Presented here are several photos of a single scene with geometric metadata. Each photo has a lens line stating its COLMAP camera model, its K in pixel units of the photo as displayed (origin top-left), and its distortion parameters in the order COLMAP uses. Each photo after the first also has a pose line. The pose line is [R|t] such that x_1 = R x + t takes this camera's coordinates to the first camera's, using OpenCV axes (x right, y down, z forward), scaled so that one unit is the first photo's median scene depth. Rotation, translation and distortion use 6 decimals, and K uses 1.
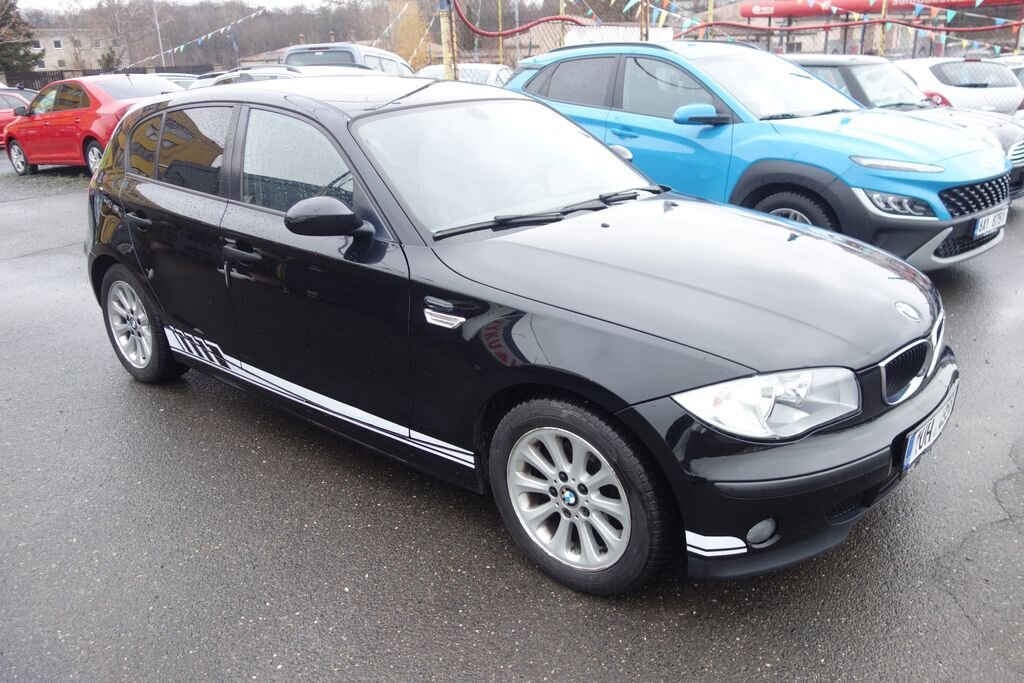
lens RADIAL K [[801.3, 0, 510.7], [0, 801.3, 339.3], [0, 0, 1]] dist [0.013588, -0.008498]
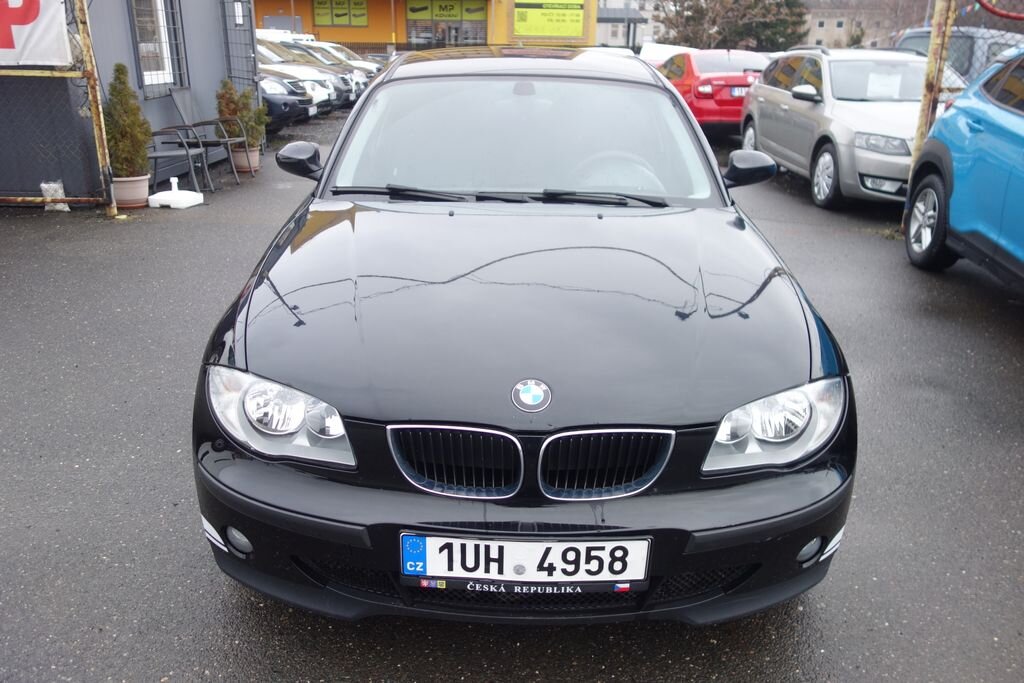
lens RADIAL K [[801.3, 0, 508.8], [0, 801.3, 340.3], [0, 0, 1]] dist [0.013588, -0.008498]
pose [[0.674645, 0.302841, -0.673157, 0.820017], [-0.289141, 0.947507, 0.136486, -0.148799], [0.679155, 0.102558, 0.726795, 0.395247]]
